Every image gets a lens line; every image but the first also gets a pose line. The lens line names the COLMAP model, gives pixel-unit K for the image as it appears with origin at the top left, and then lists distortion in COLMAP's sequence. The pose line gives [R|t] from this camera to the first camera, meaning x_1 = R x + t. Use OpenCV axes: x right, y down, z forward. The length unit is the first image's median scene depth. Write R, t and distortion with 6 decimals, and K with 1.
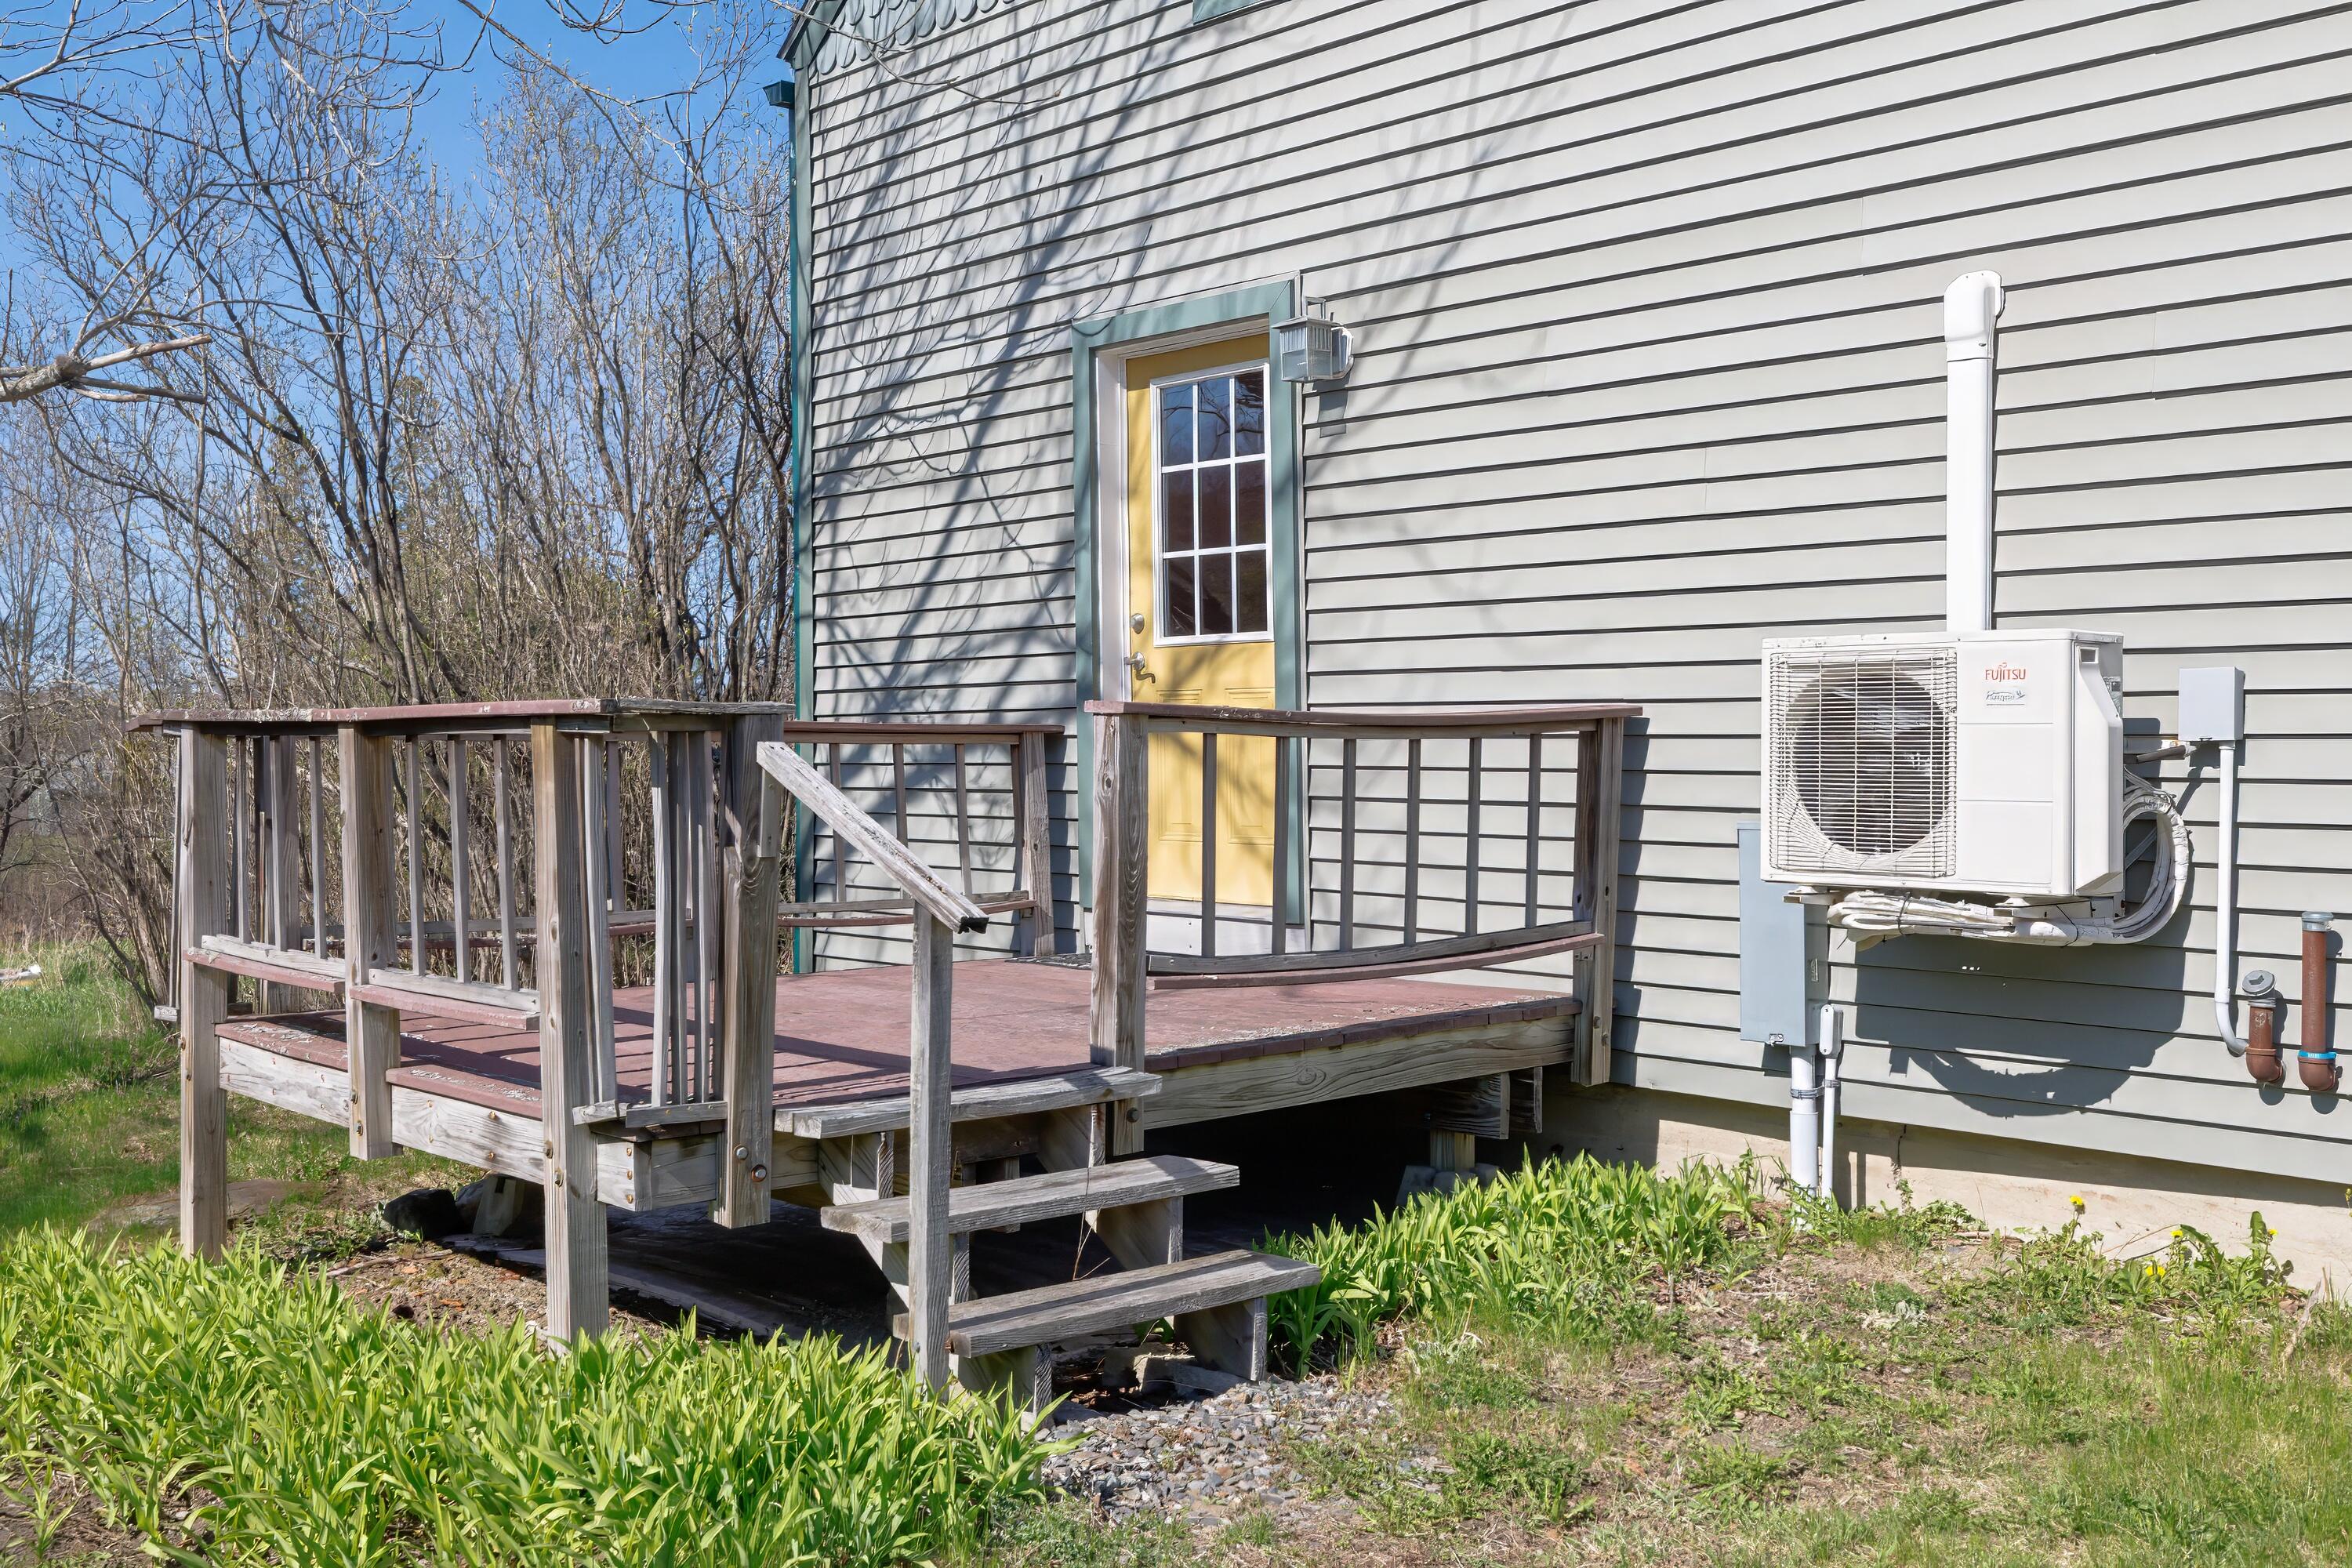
lens RADIAL K [[2276.9, 0, 1167.7], [0, 2276.9, 761.1], [0, 0, 1]] dist [0.004892, 0.000000]
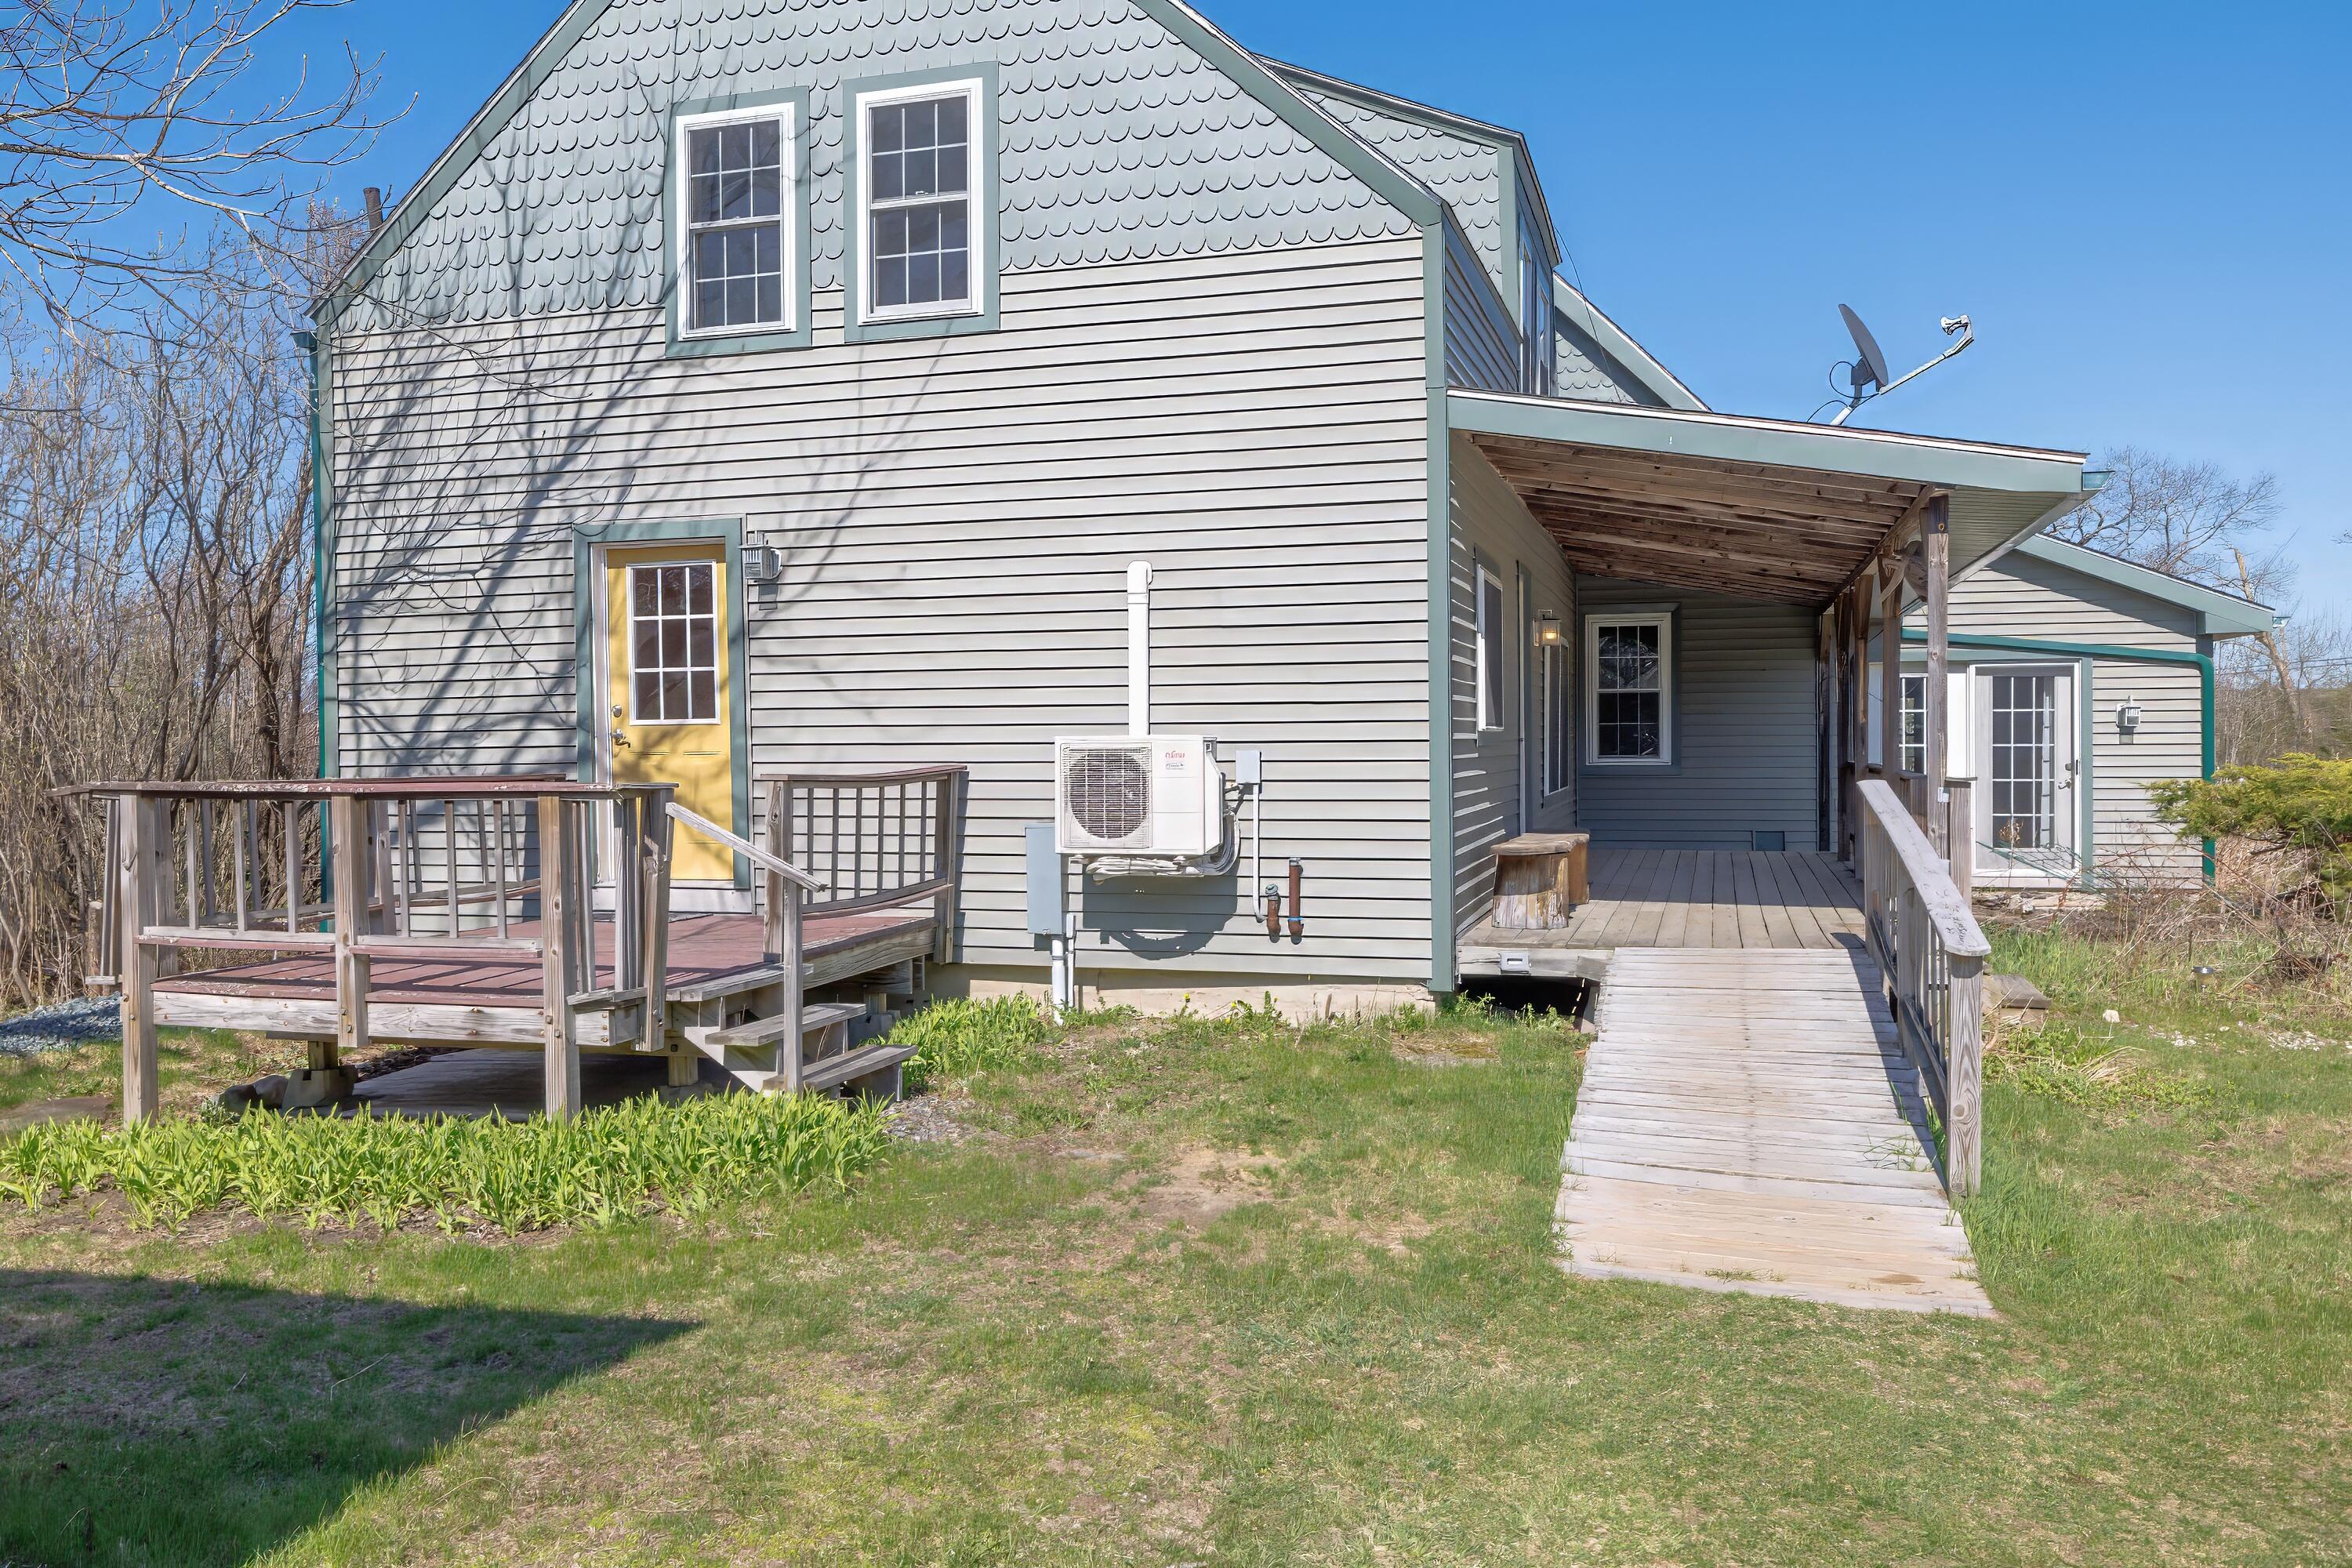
lens RADIAL K [[1775.5, 0, 1165.6], [0, 1775.5, 760.9], [0, 0, 1]] dist [-0.005590, 0.002530]
pose [[0.859944, -0.012910, 0.510226, -0.413917], [0.012405, 0.999913, 0.004393, -0.032317], [-0.510238, 0.002551, 0.860029, -0.379419]]
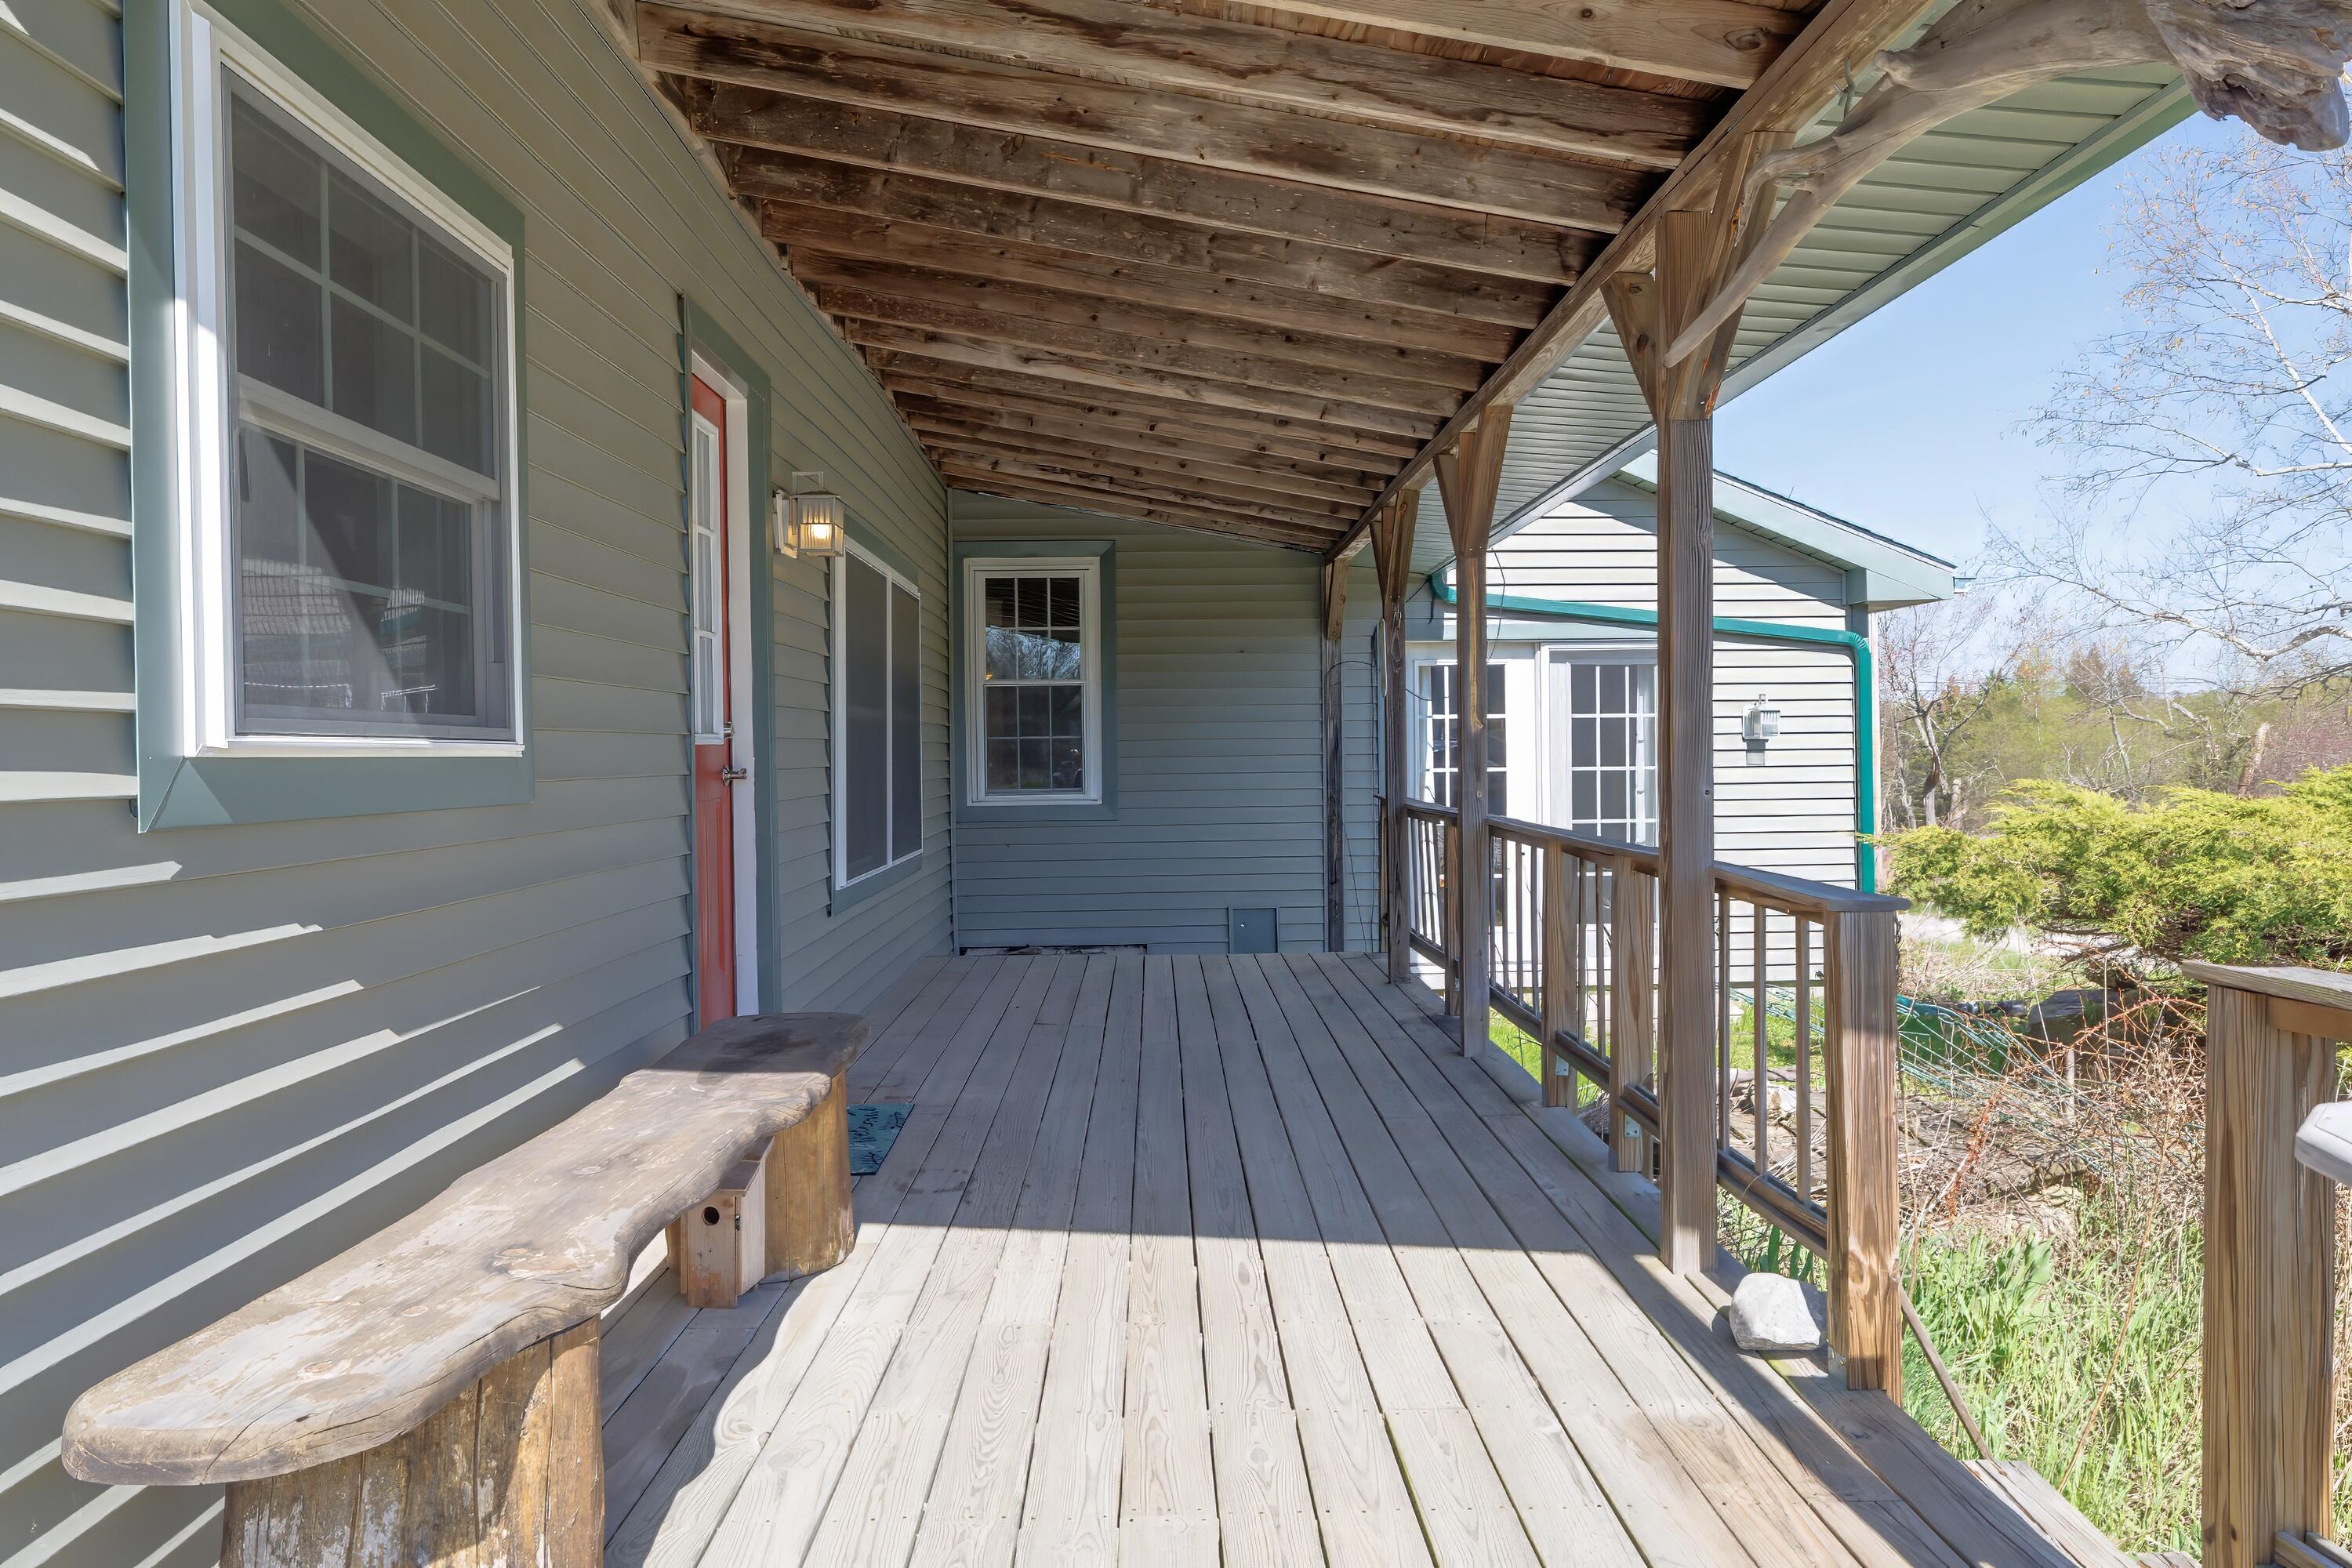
lens RADIAL K [[1611.3, 0, 1169.2], [0, 1611.3, 776.7], [0, 0, 1]] dist [0.006575, 0.000710]
pose [[0.662232, -0.020564, 0.749016, 0.519617], [0.020732, 0.999744, 0.009117, -0.043580], [-0.749012, 0.009490, 0.662489, 0.486878]]
